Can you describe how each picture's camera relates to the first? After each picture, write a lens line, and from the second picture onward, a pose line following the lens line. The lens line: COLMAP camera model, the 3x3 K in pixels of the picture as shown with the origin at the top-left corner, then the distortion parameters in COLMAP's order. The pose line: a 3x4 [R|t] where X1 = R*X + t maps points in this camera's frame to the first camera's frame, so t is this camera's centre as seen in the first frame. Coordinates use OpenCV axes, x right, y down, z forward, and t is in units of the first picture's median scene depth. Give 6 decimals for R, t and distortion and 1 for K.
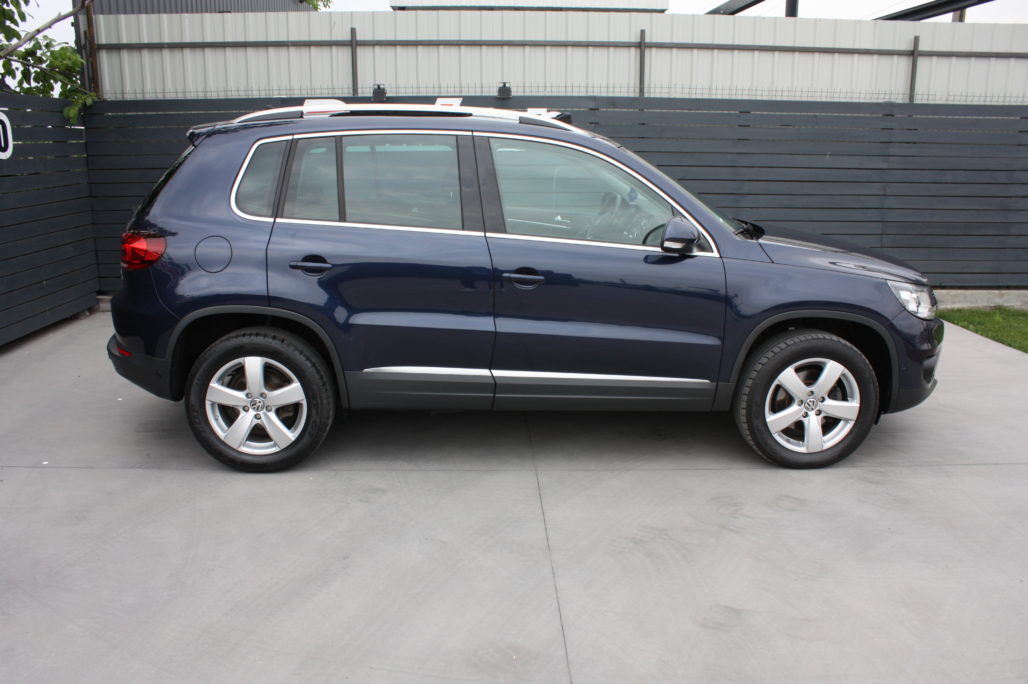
lens RADIAL K [[839.8, 0, 498.3], [0, 839.8, 378.6], [0, 0, 1]] dist [-0.169804, 0.143614]
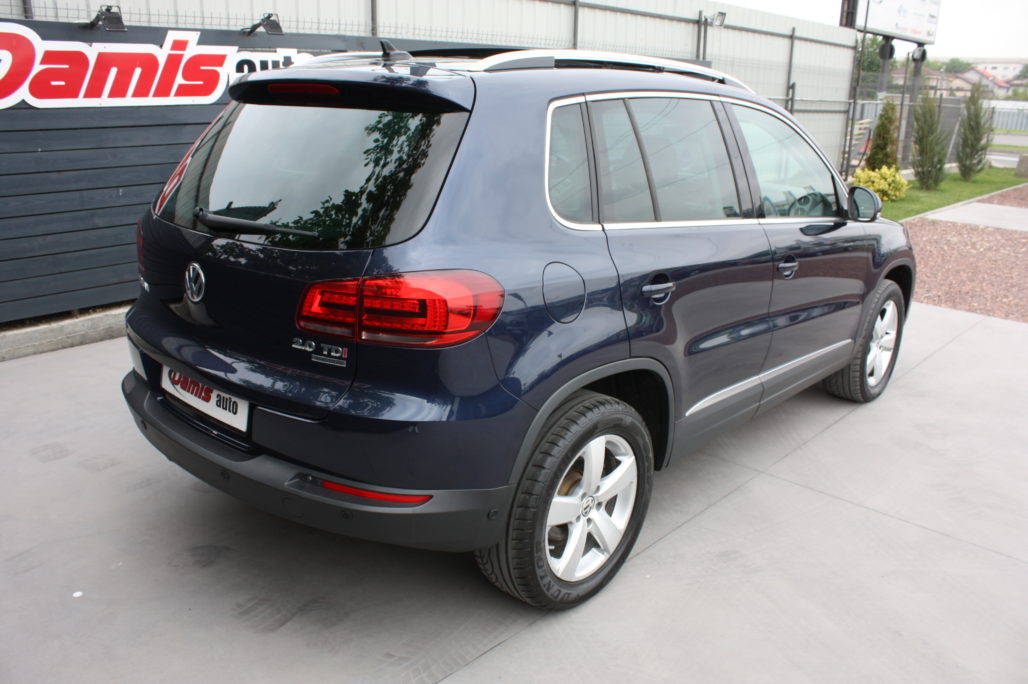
lens RADIAL K [[839.8, 0, 498.3], [0, 839.8, 378.6], [0, 0, 1]] dist [-0.169804, 0.143614]
pose [[0.700028, -0.227665, 0.676853, -0.775984], [0.177076, 0.973558, 0.144325, -0.178964], [-0.691813, 0.018823, 0.721831, 0.563788]]
